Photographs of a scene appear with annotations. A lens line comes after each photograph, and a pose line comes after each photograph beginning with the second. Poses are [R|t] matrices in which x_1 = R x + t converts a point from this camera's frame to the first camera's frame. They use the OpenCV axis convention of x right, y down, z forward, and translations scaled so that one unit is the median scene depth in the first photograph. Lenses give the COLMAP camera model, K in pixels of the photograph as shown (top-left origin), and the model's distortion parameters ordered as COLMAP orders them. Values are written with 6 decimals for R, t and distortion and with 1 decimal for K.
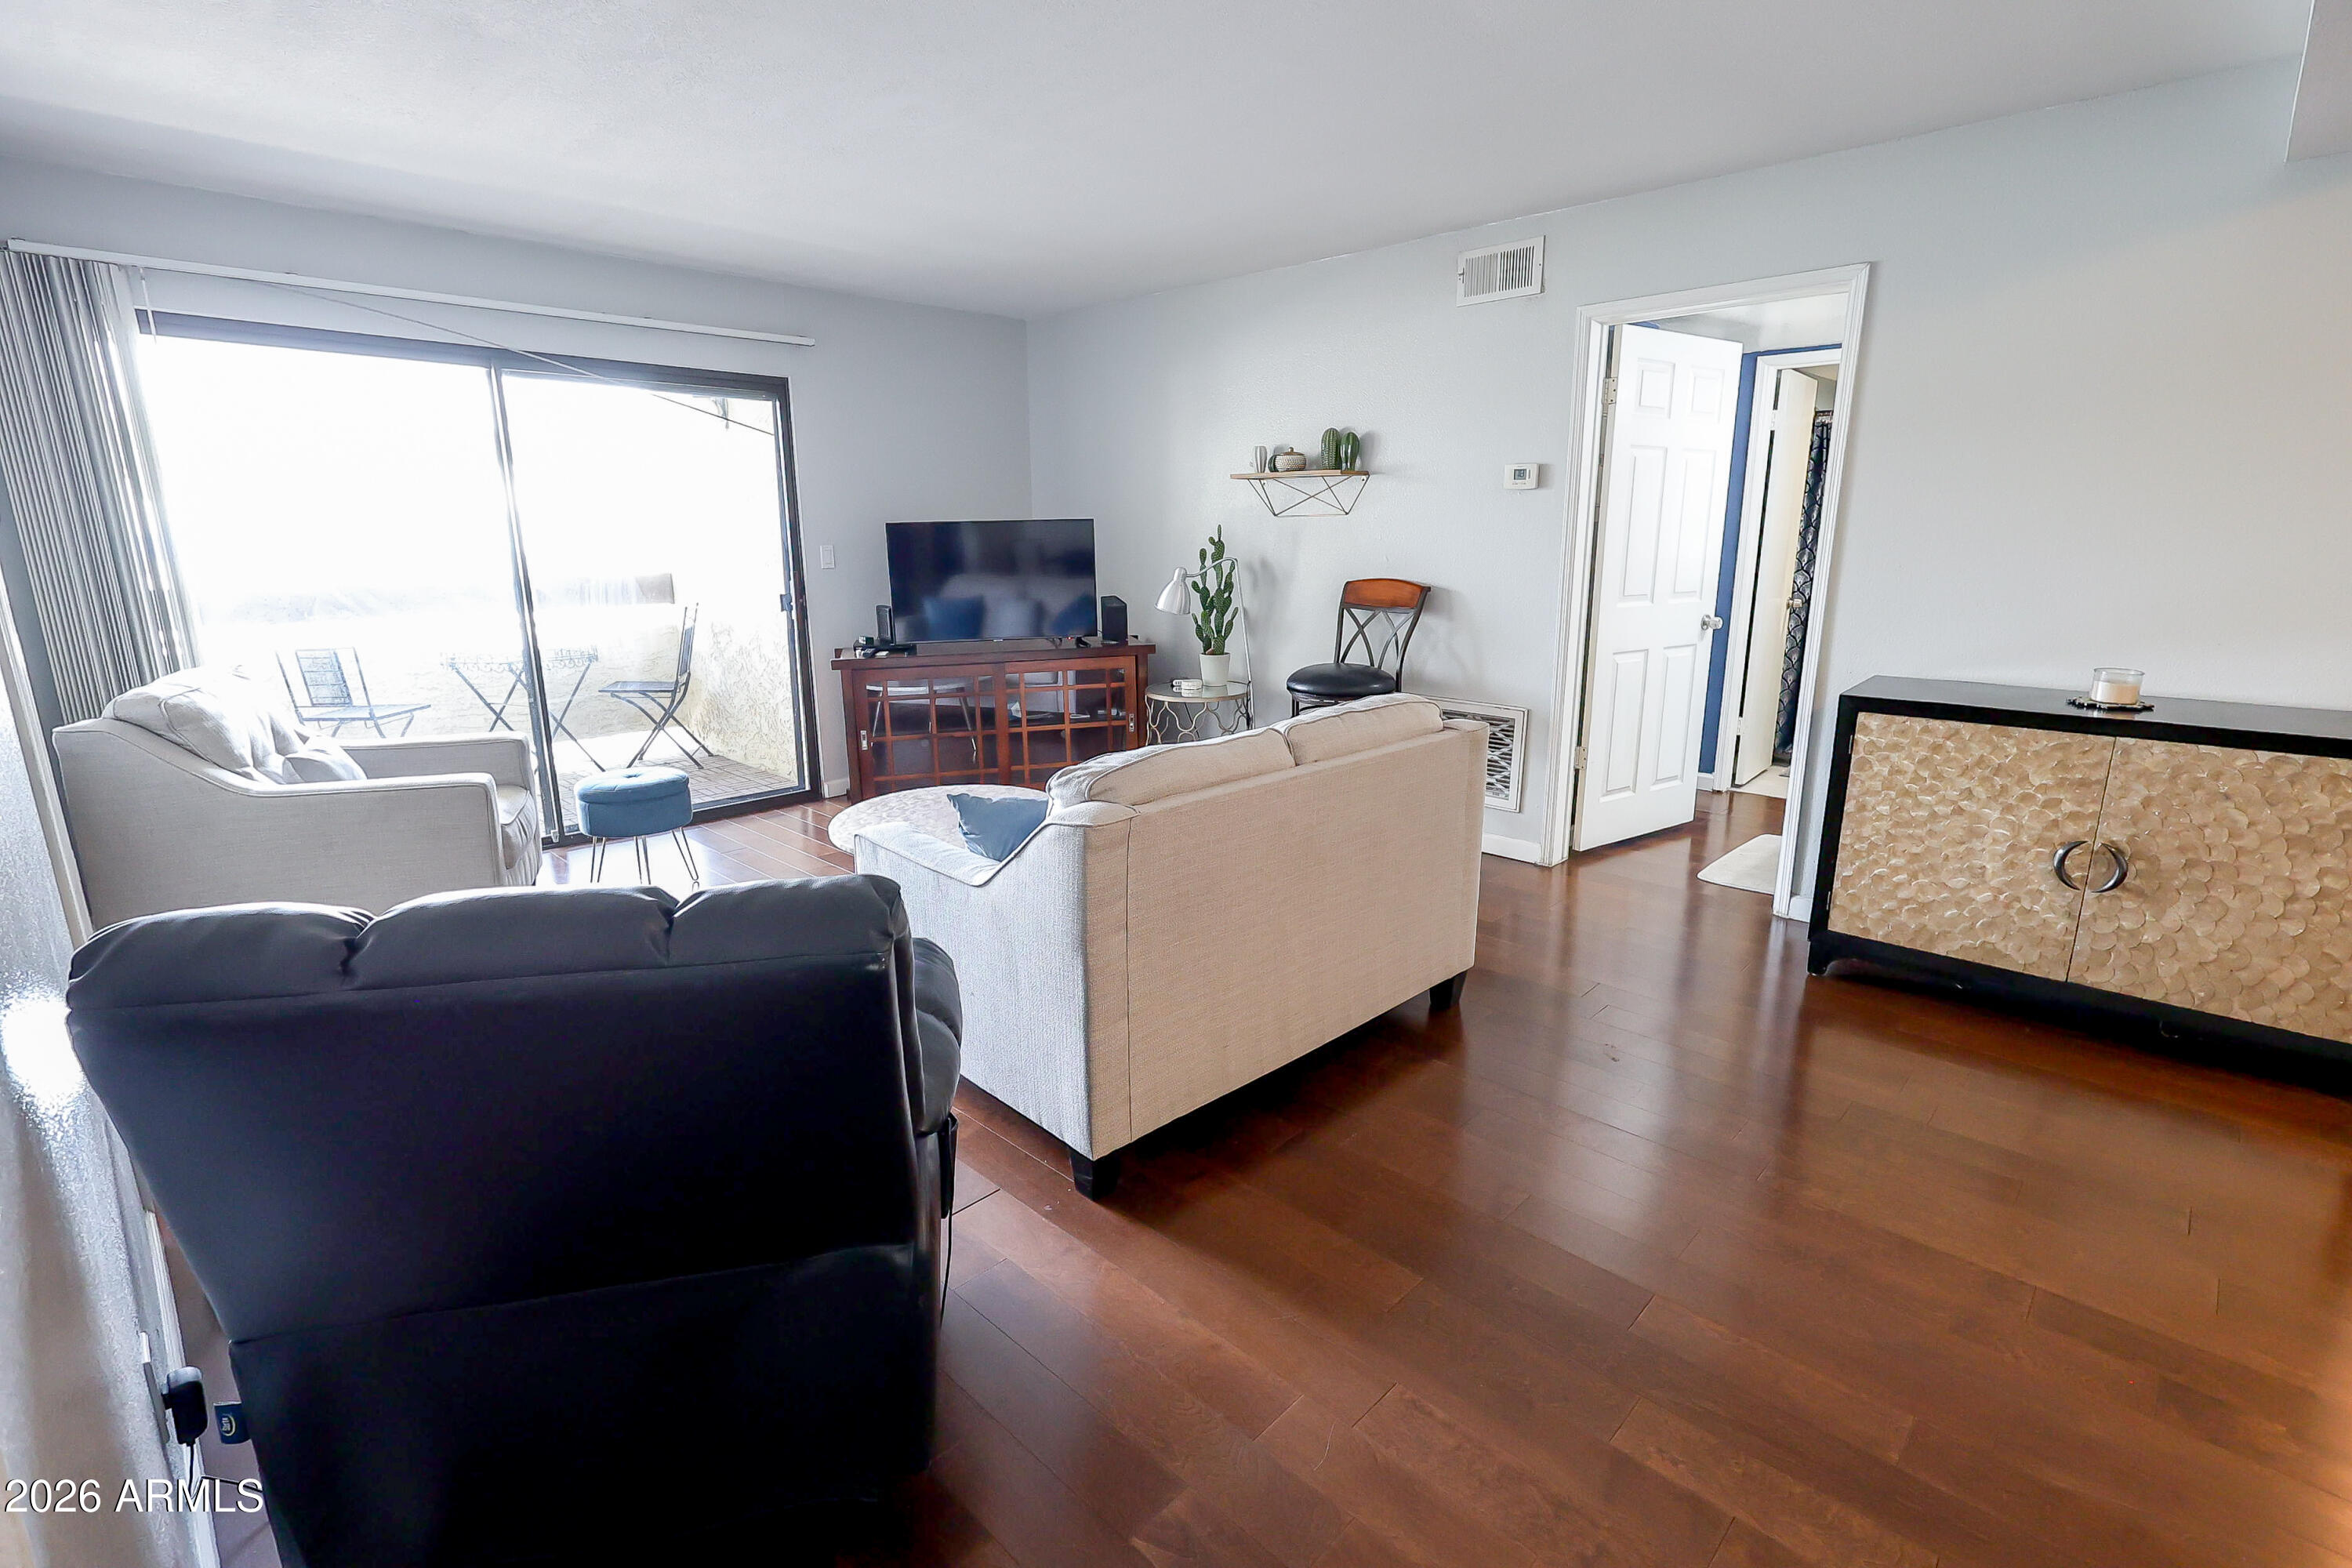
lens RADIAL K [[1081.6, 0, 1182.0], [0, 1081.6, 779.5], [0, 0, 1]] dist [-0.006908, 0.002344]
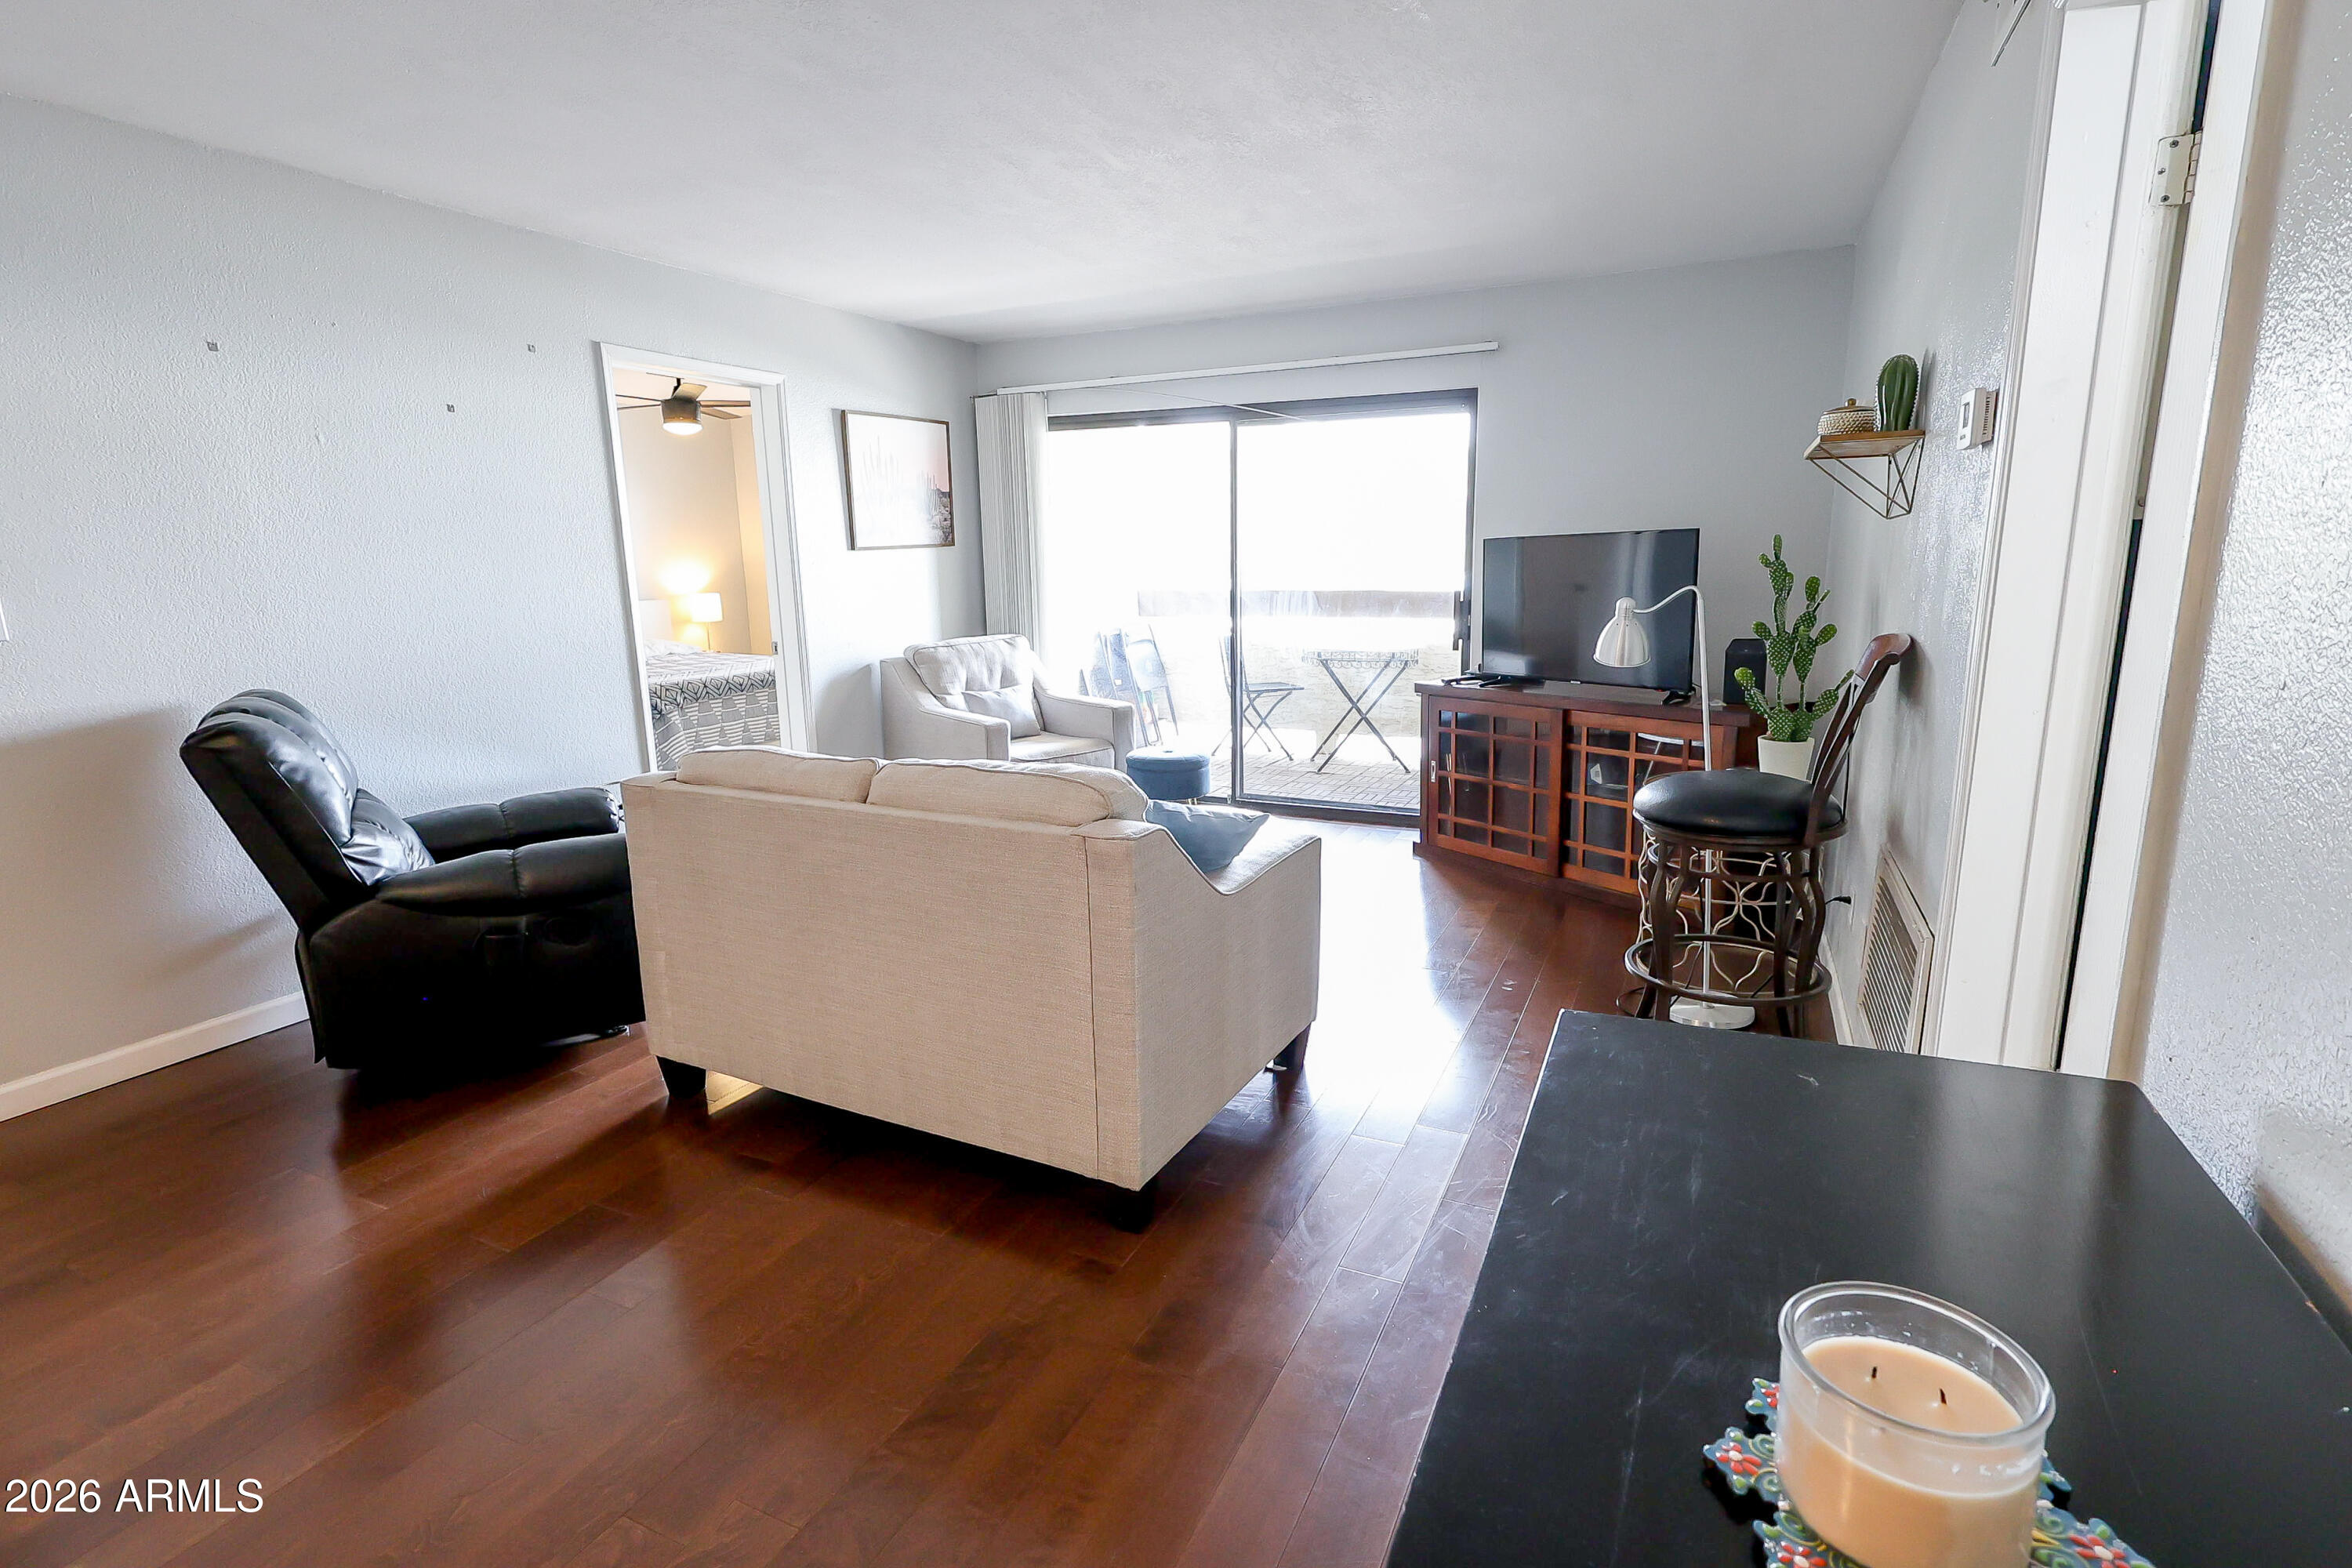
lens RADIAL K [[1143.7, 0, 1171.9], [0, 1143.7, 788.2], [0, 0, 1]] dist [-0.003425, -0.000512]
pose [[0.303218, 0.186348, -0.934523, 0.662210], [-0.202353, 0.970918, 0.127949, -0.122925], [0.931189, 0.150307, 0.332108, 0.557716]]
